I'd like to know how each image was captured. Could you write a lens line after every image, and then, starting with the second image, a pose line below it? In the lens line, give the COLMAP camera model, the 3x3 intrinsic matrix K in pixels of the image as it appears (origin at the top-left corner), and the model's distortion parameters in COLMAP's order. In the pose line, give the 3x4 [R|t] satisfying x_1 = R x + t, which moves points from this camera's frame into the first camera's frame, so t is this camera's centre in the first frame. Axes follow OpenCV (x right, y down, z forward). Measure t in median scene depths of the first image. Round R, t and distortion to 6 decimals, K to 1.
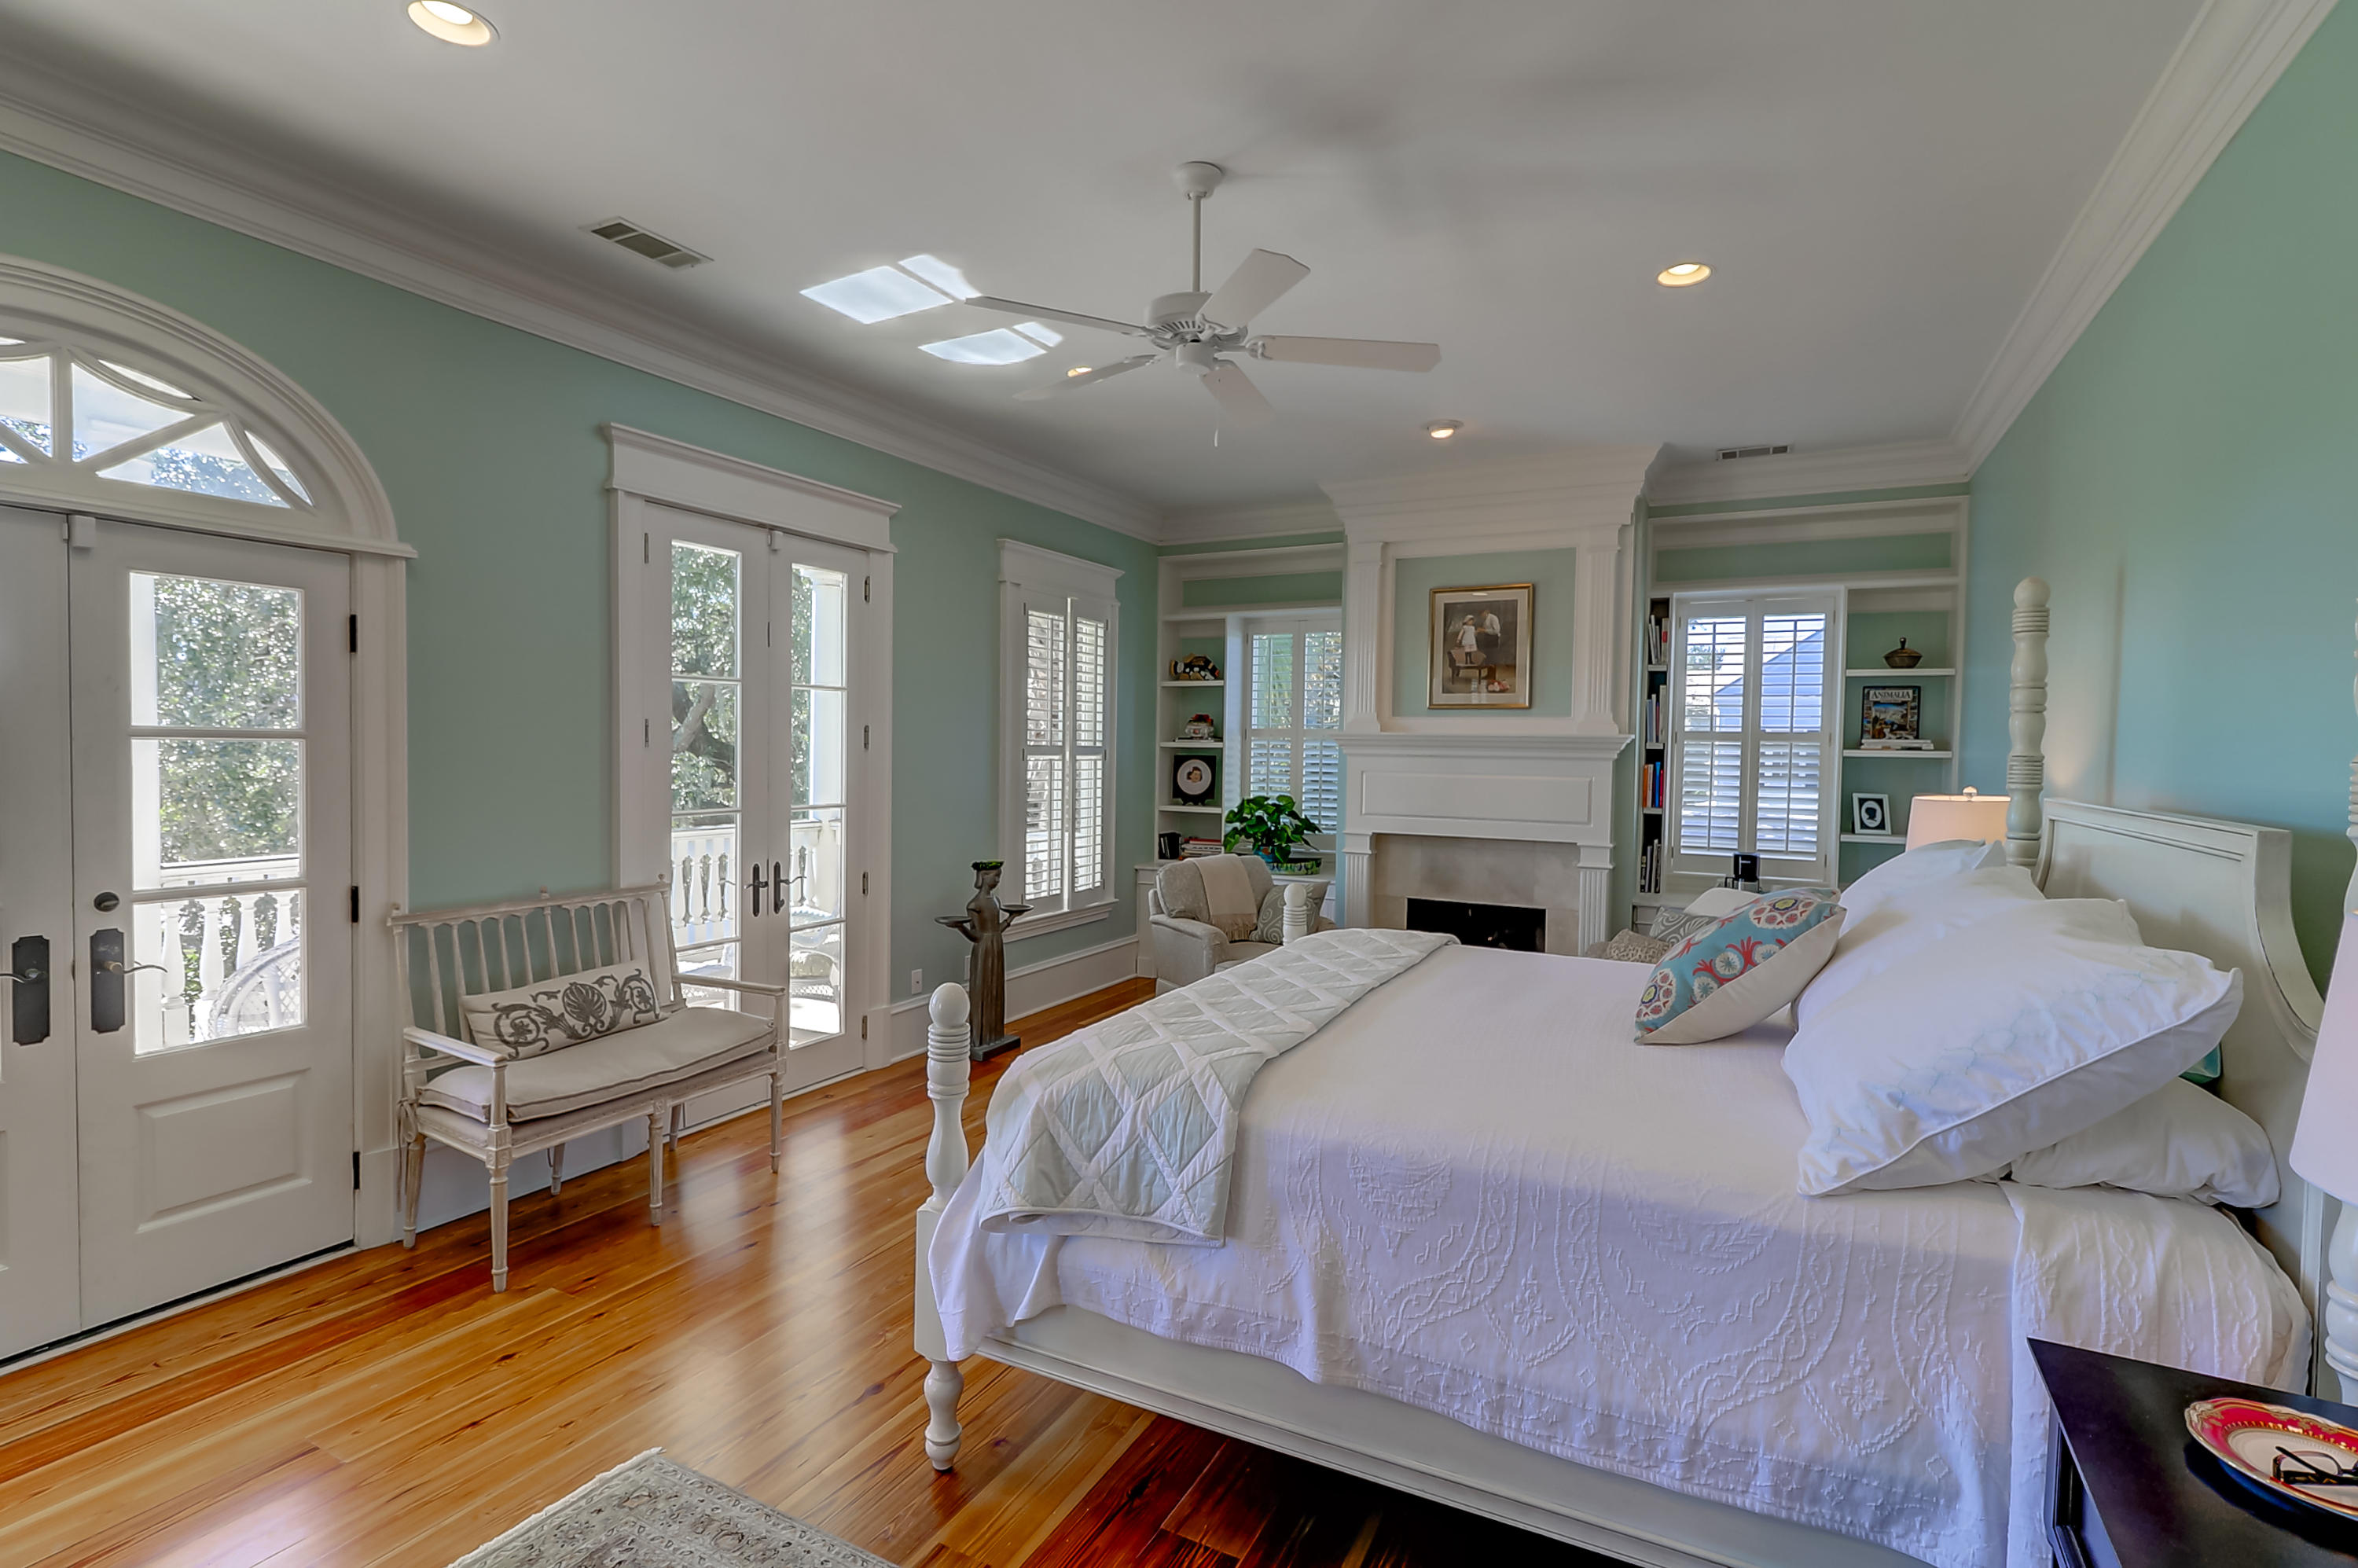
lens RADIAL K [[1107.4, 0, 1185.7], [0, 1107.4, 782.2], [0, 0, 1]] dist [-0.000541, -0.000605]
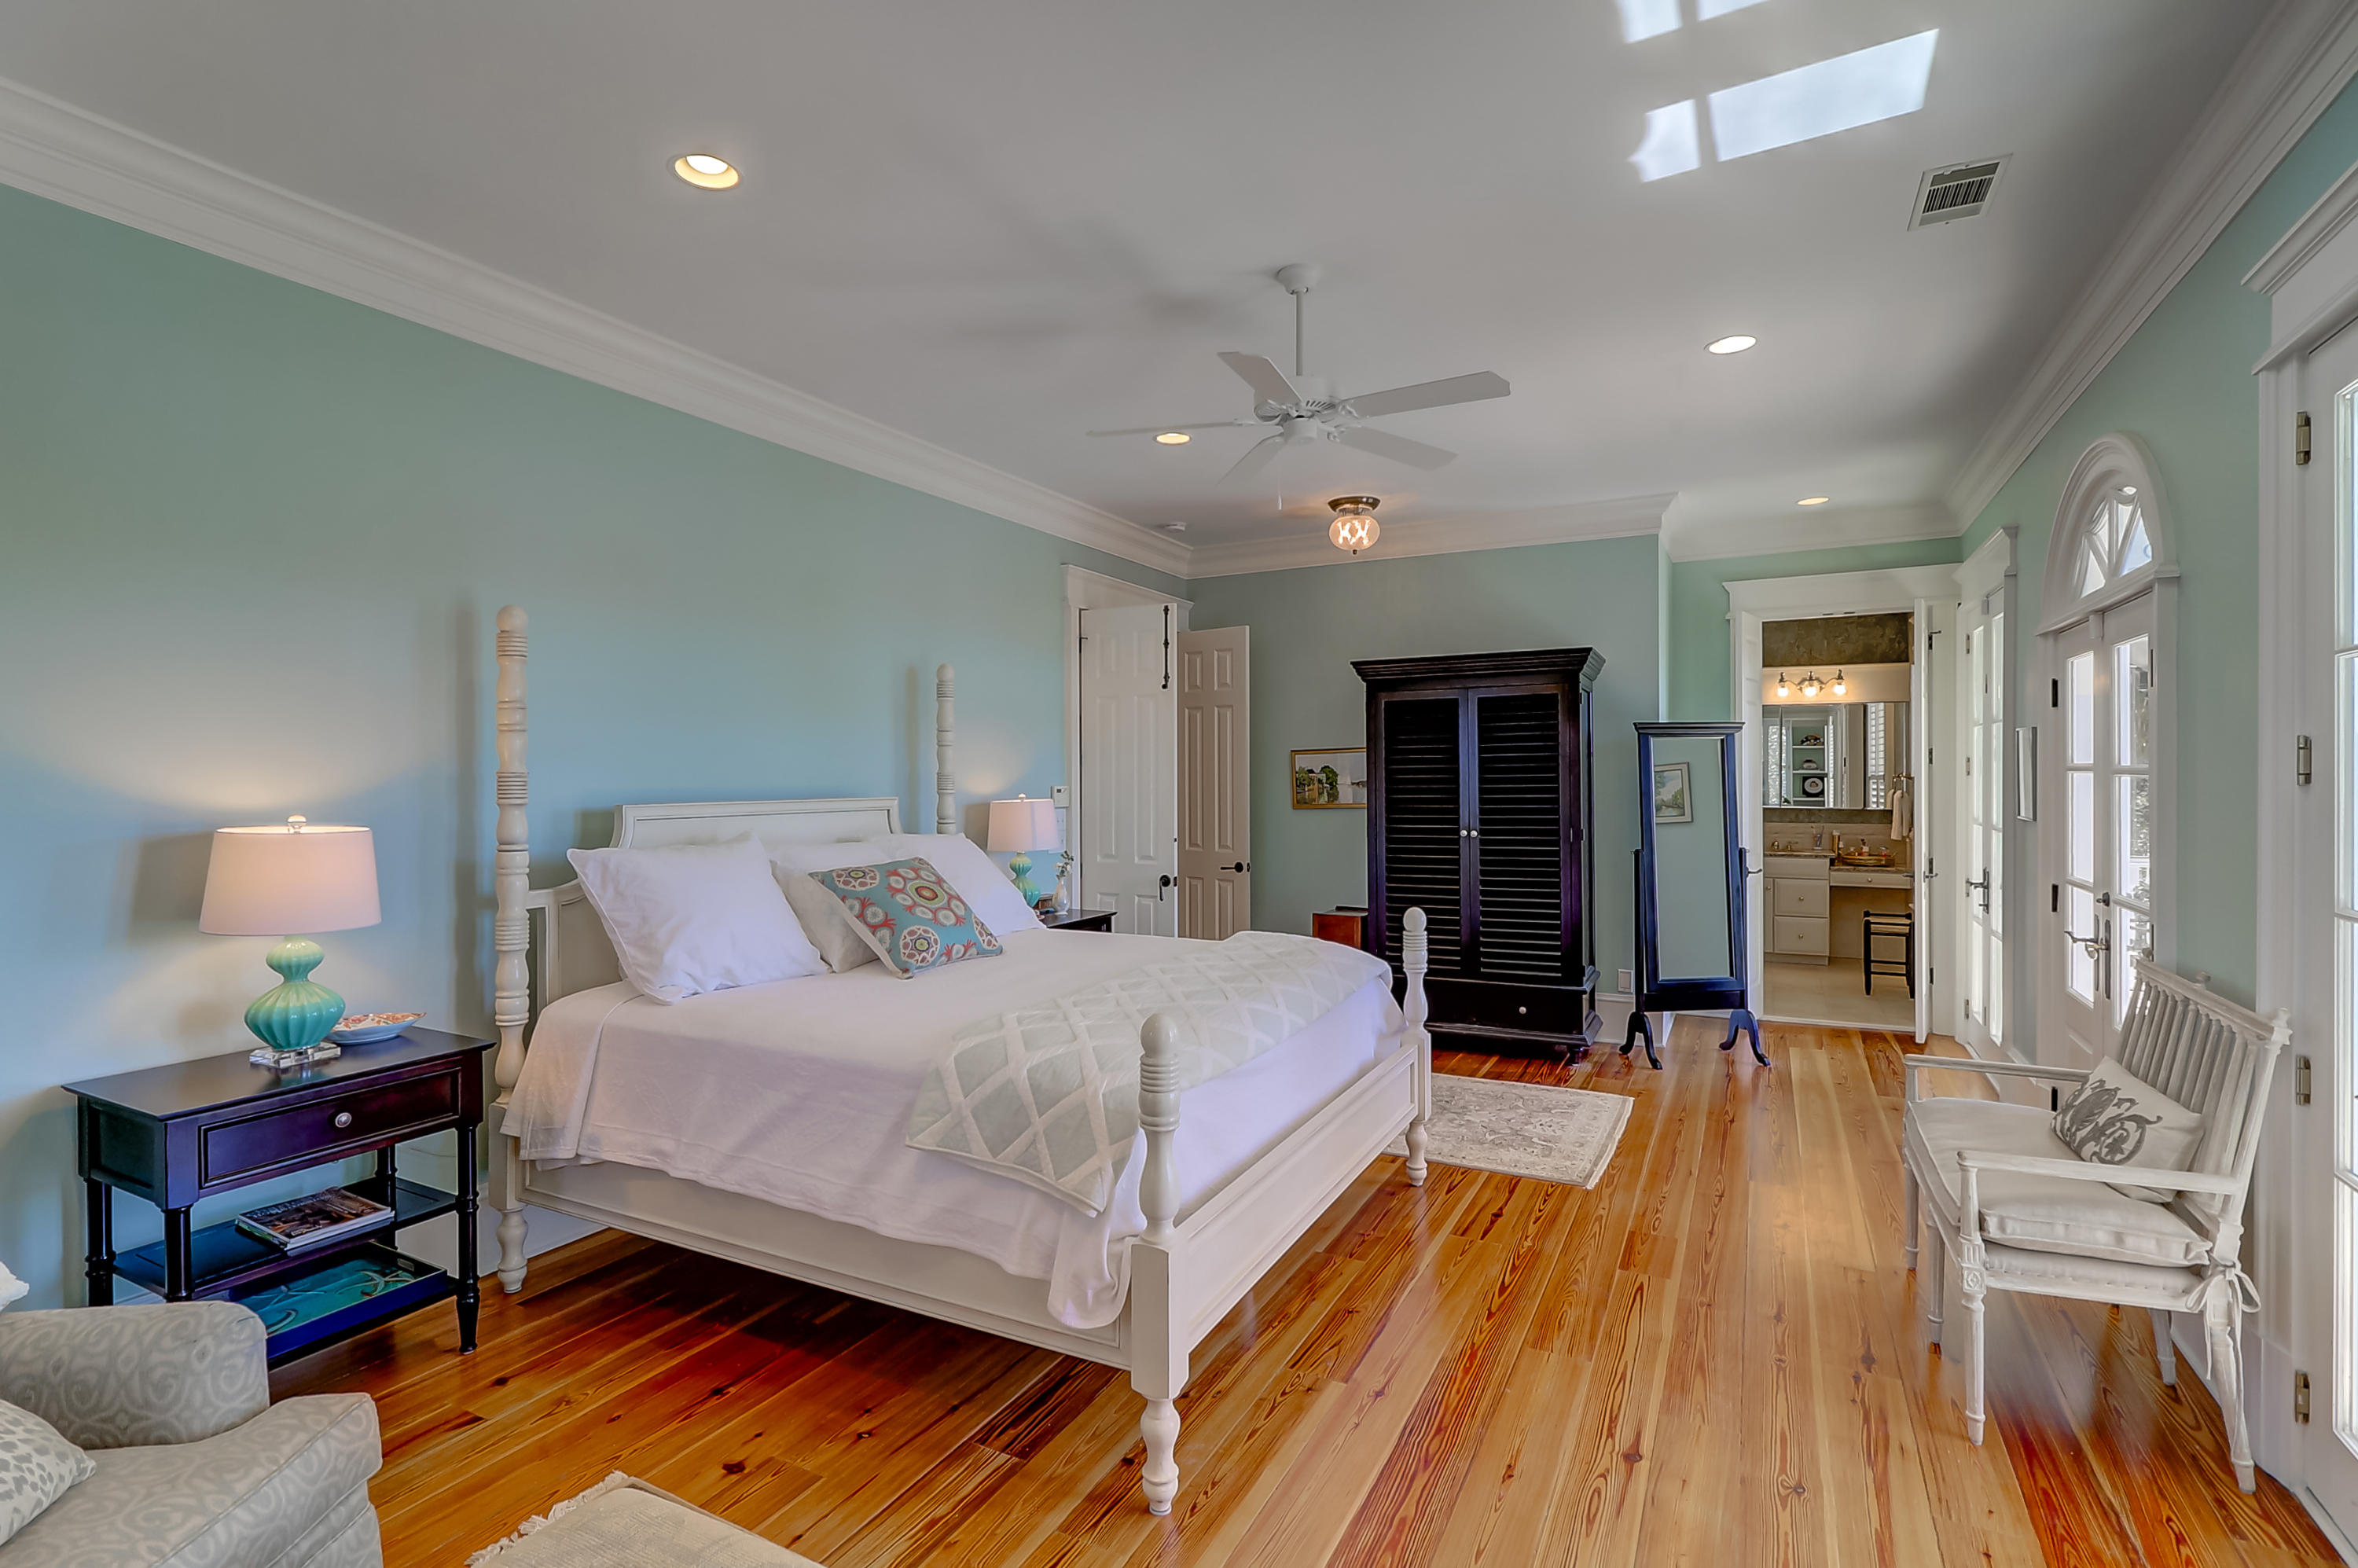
lens RADIAL K [[1107.4, 0, 1185.7], [0, 1107.4, 782.2], [0, 0, 1]] dist [-0.000541, -0.000605]
pose [[-0.999918, -0.011700, 0.005297, 0.093677], [-0.011480, 0.999141, 0.039808, -0.054344], [-0.005758, 0.039744, -0.999193, 1.732891]]
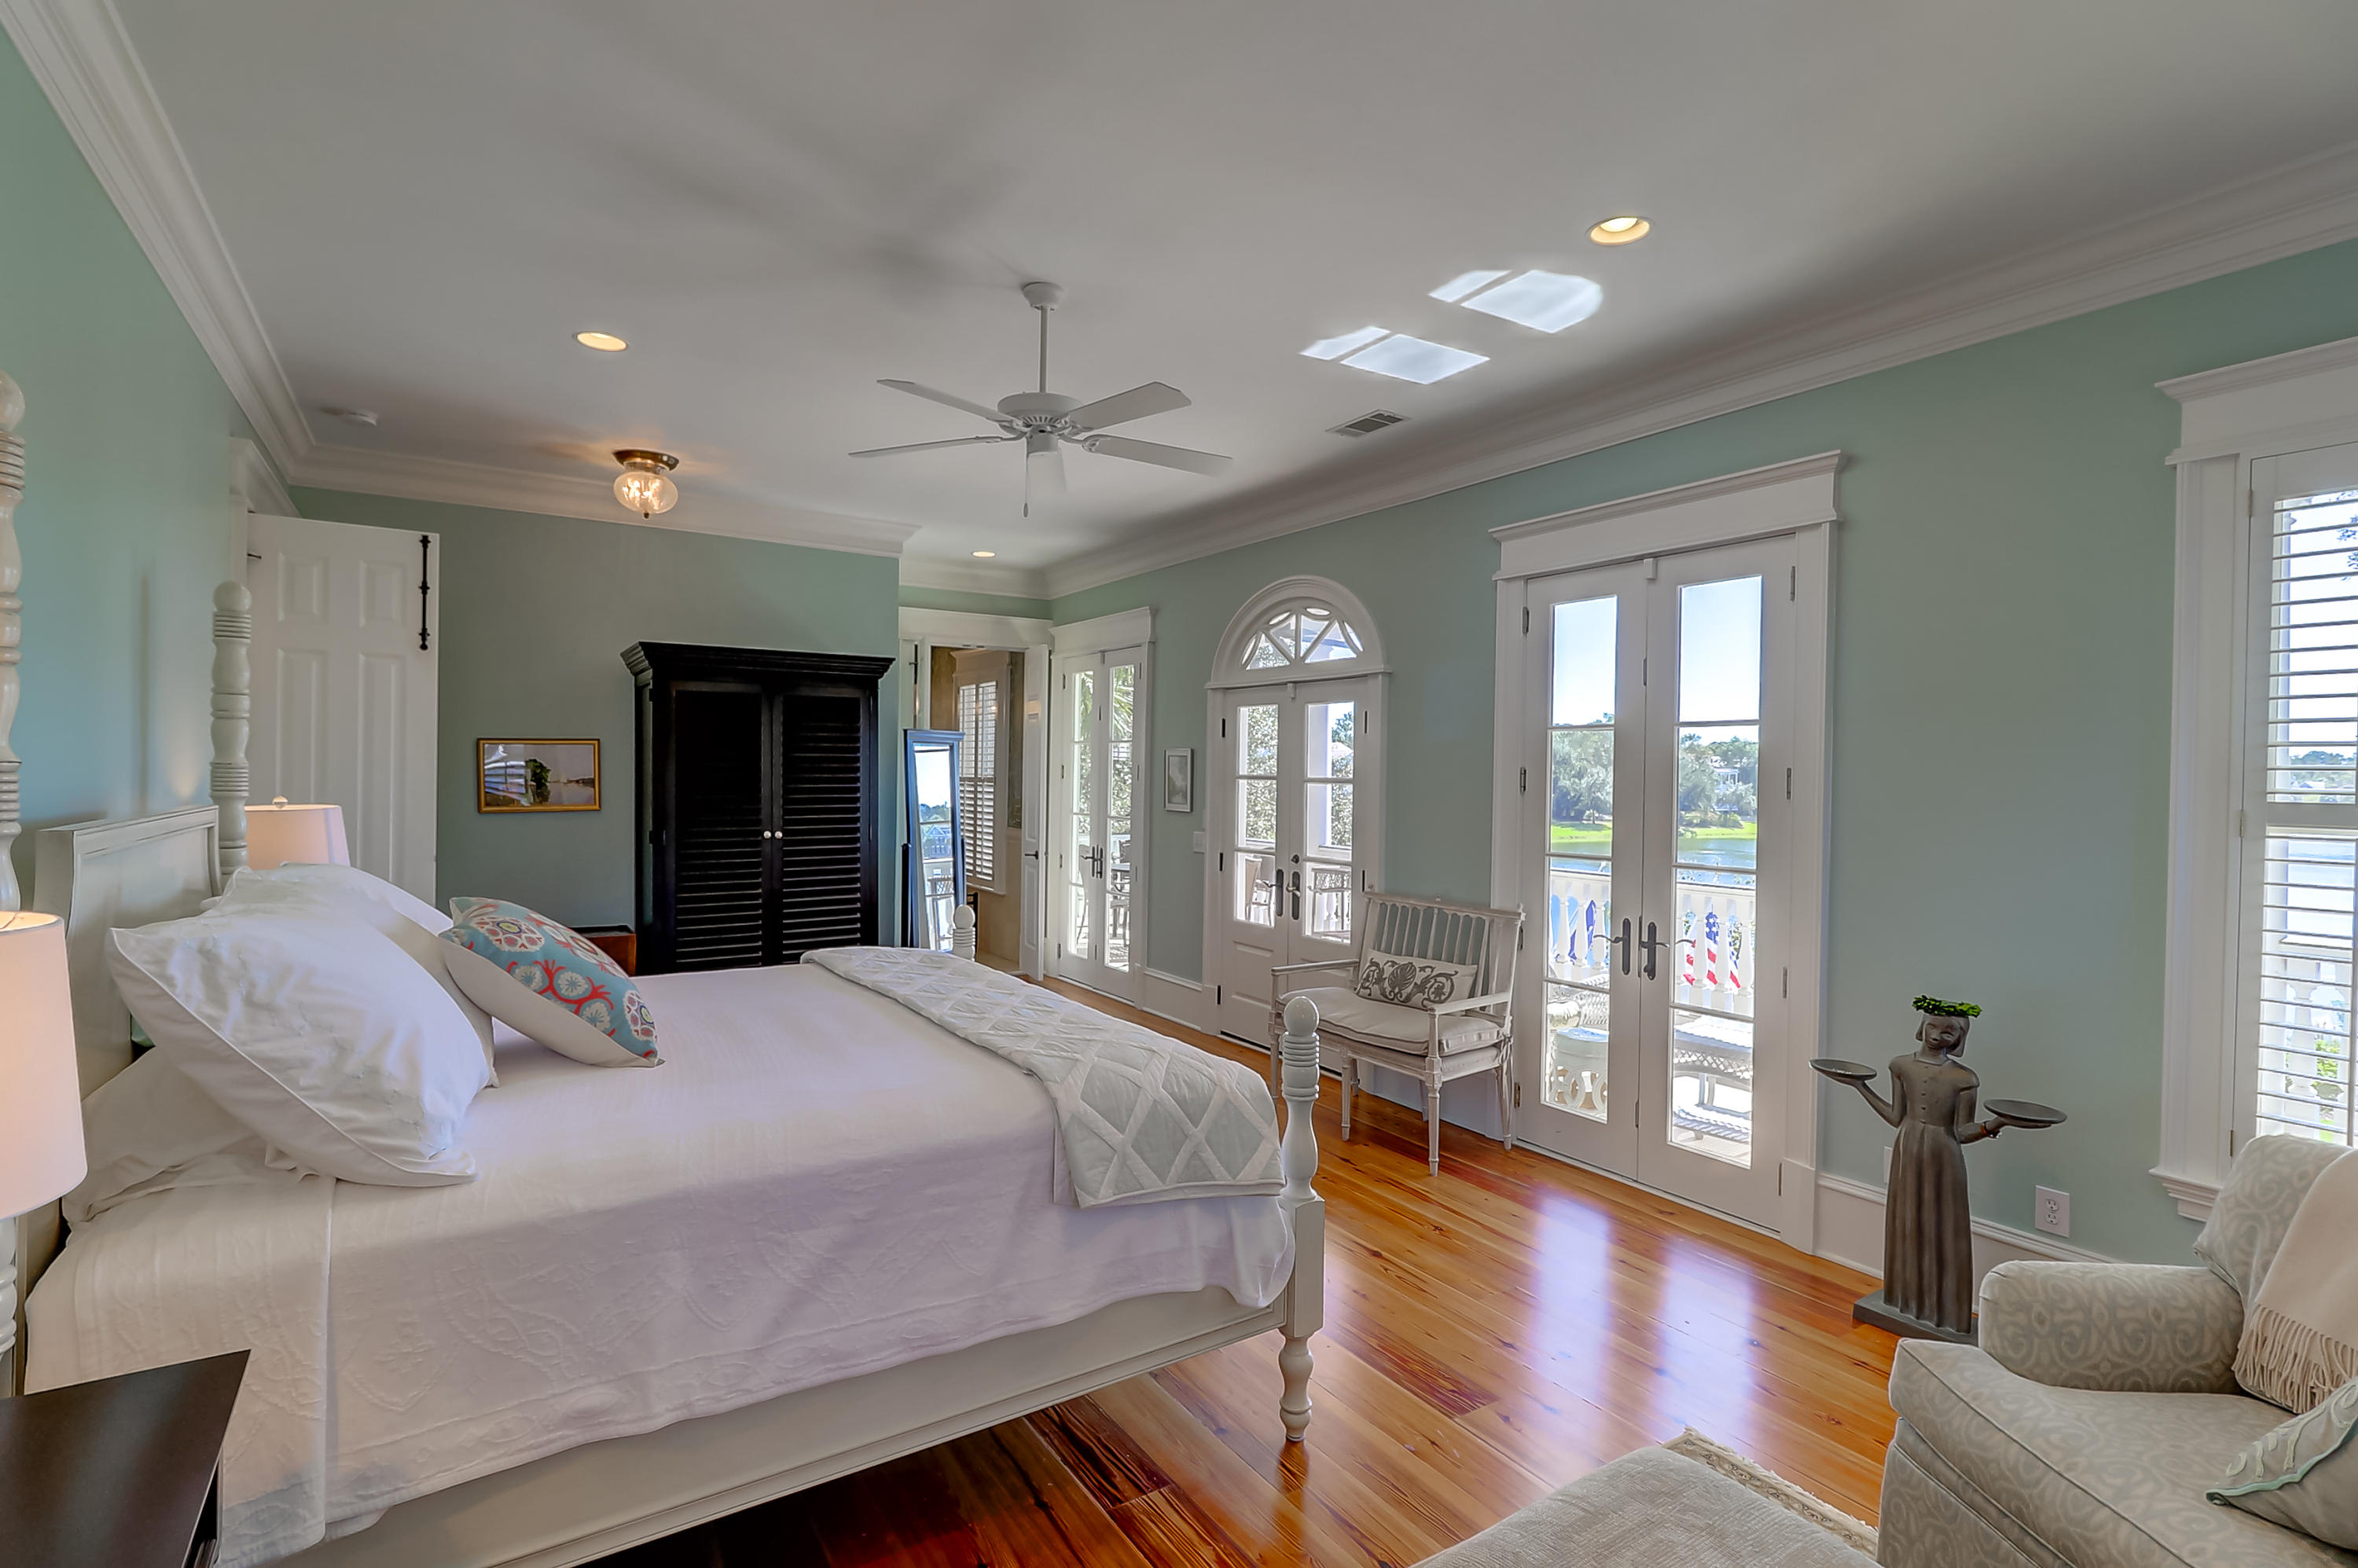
lens RADIAL K [[1107.4, 0, 1185.7], [0, 1107.4, 782.2], [0, 0, 1]] dist [-0.000541, -0.000605]
pose [[-0.491541, -0.016871, -0.870691, 0.760449], [-0.051437, 0.998629, 0.009688, -0.038884], [0.869334, 0.049548, -0.491735, 1.391749]]
